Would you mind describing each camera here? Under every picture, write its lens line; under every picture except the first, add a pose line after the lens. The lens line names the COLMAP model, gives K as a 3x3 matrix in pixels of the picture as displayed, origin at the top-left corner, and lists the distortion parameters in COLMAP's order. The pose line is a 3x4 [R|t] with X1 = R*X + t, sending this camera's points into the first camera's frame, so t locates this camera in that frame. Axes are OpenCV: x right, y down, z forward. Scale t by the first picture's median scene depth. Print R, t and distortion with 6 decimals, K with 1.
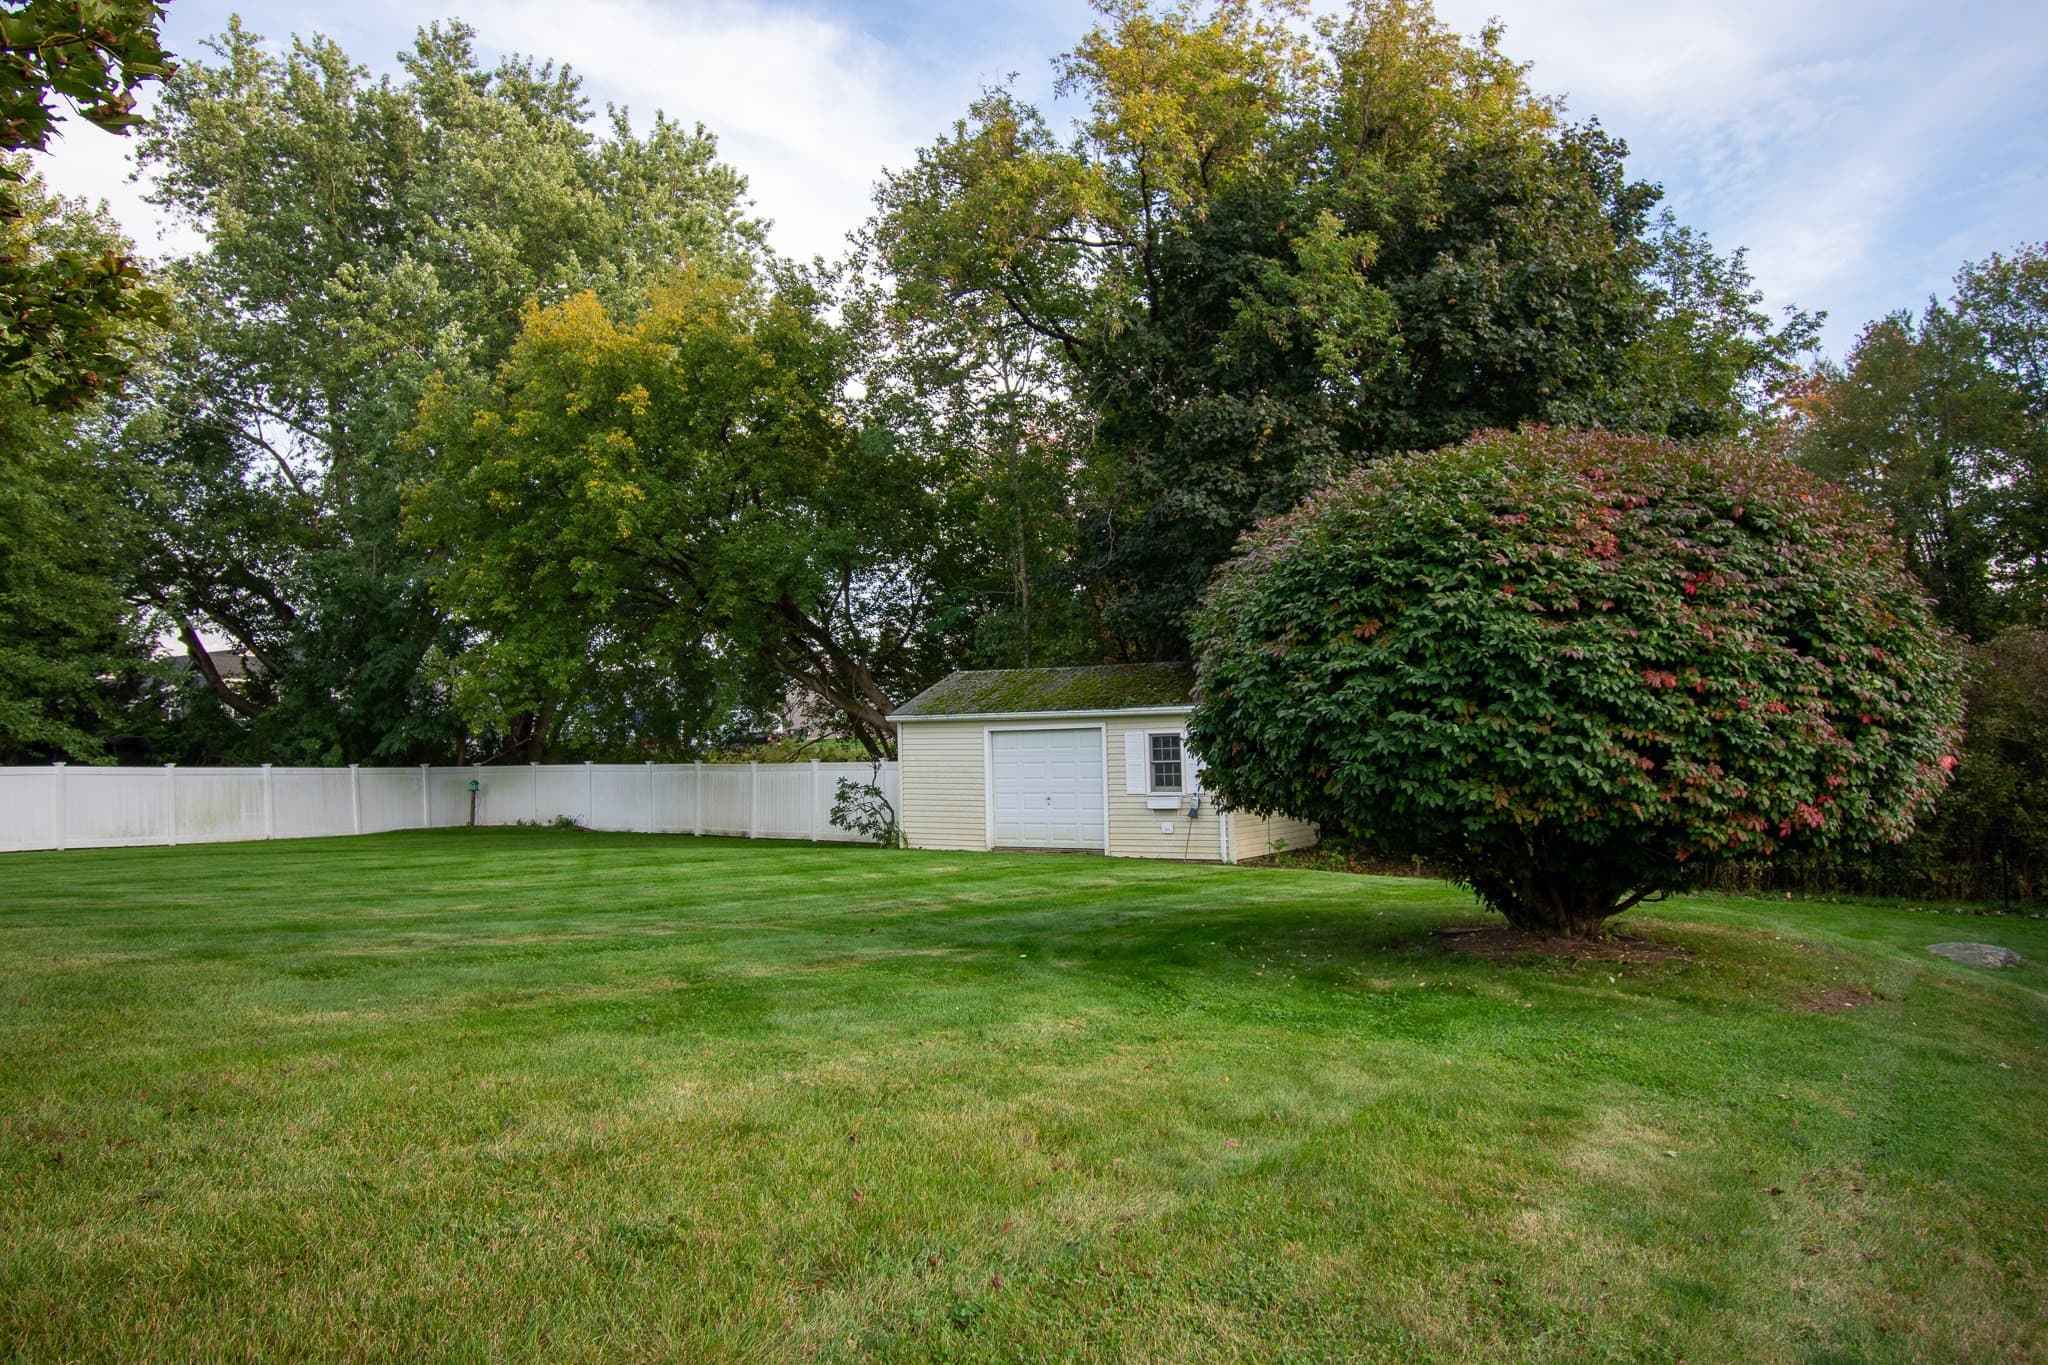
lens RADIAL K [[1389.8, 0, 1024.0], [0, 1389.8, 682.5], [0, 0, 1]] dist [0.016416, -0.032287]
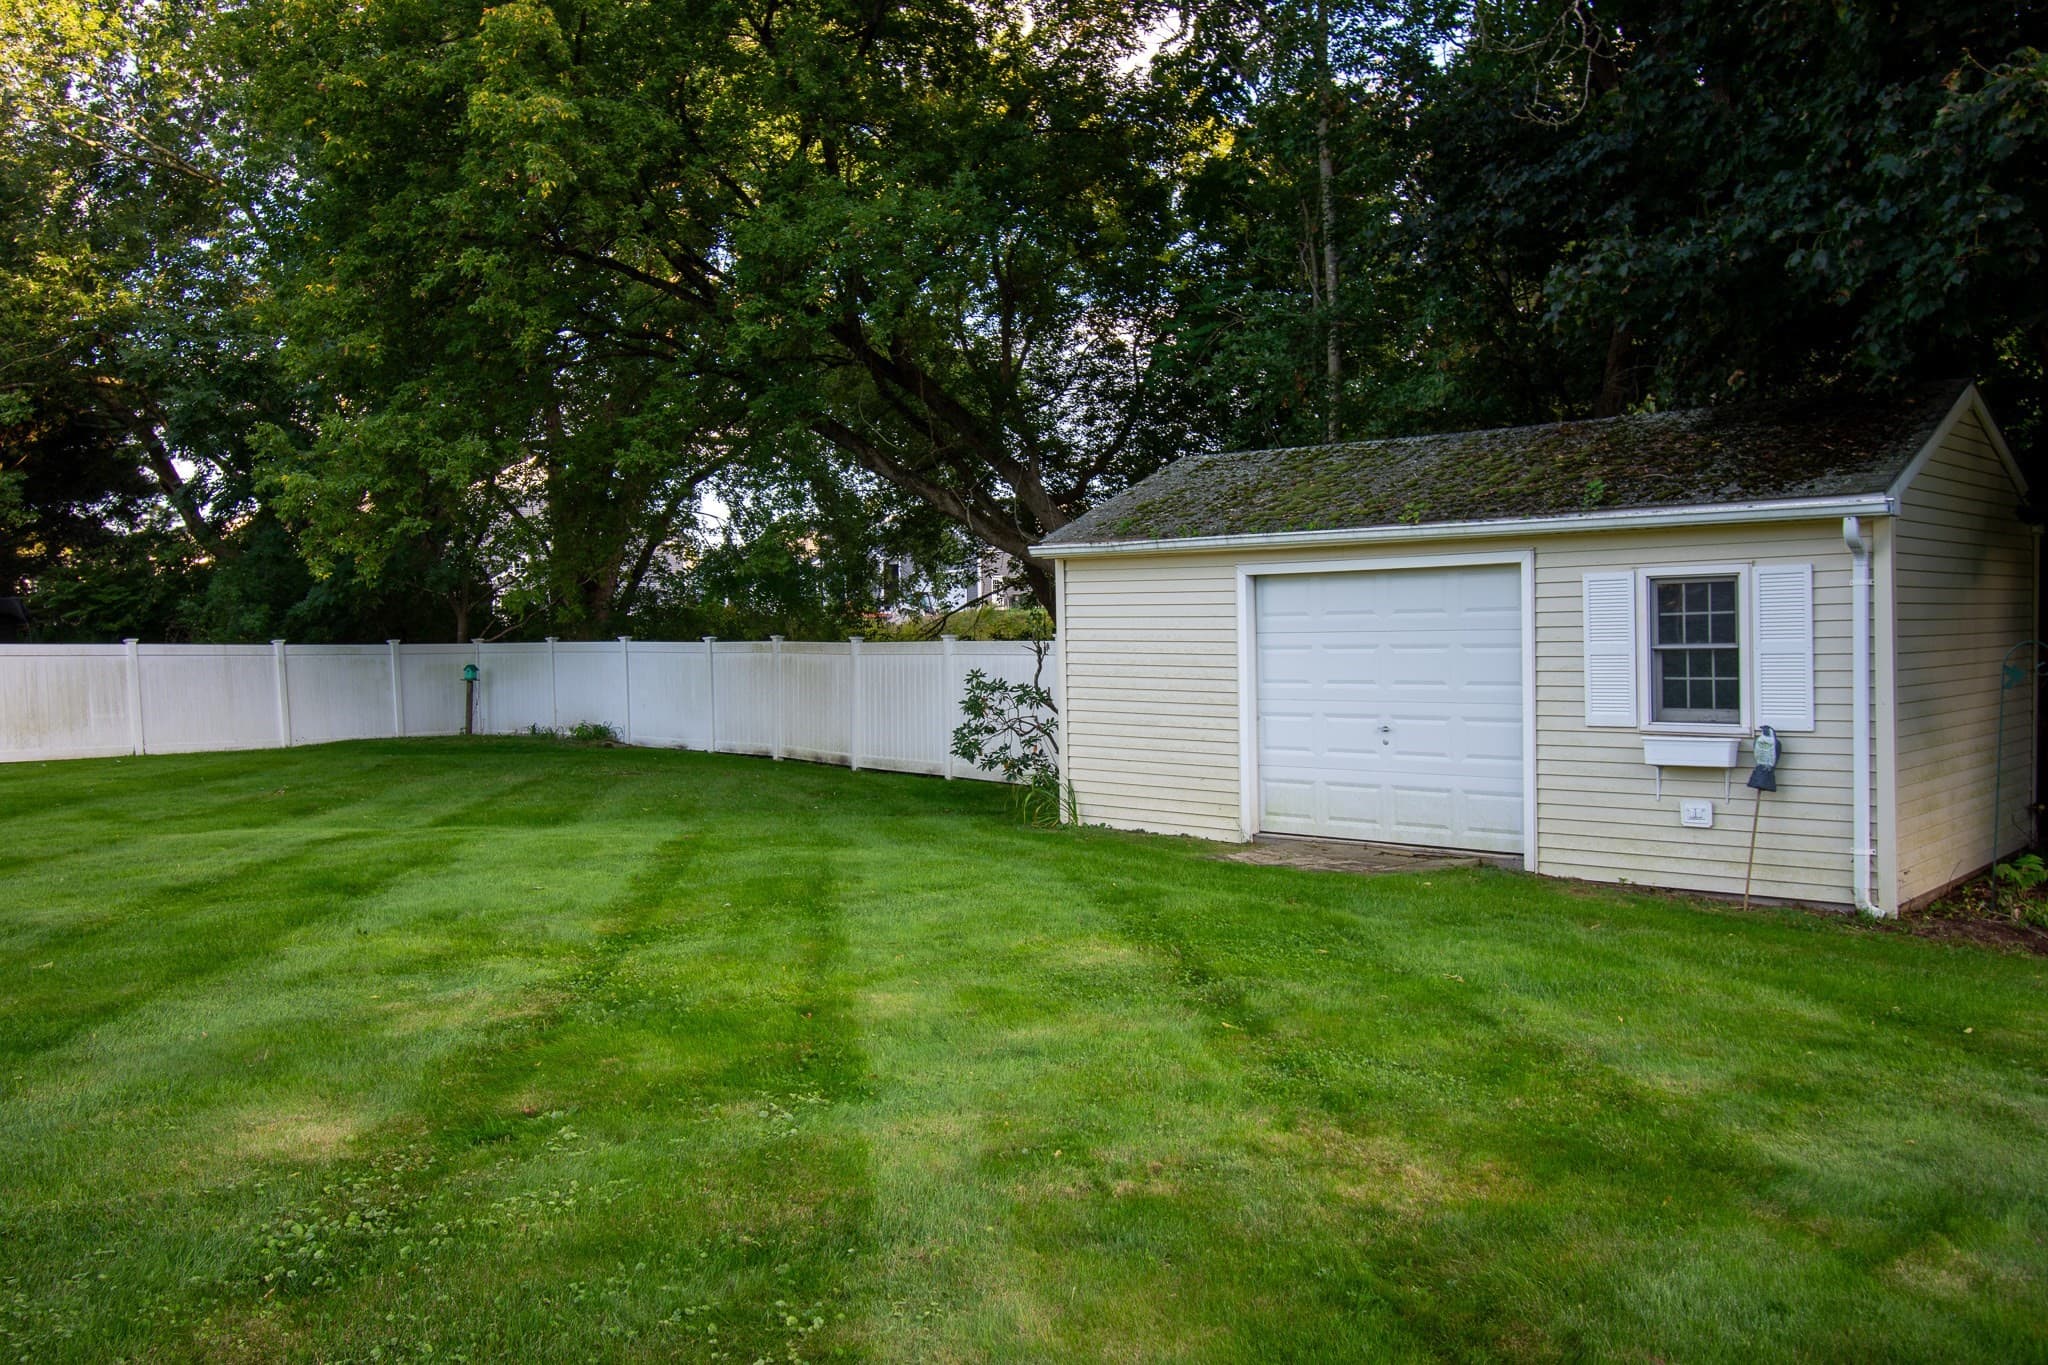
lens RADIAL K [[1389.8, 0, 1024.0], [0, 1389.8, 682.5], [0, 0, 1]] dist [0.016416, -0.032287]
pose [[0.977932, 0.011131, -0.208625, -0.001782], [0.007730, 0.995968, 0.089370, 0.025742], [0.208779, -0.089011, 0.973904, 0.488586]]
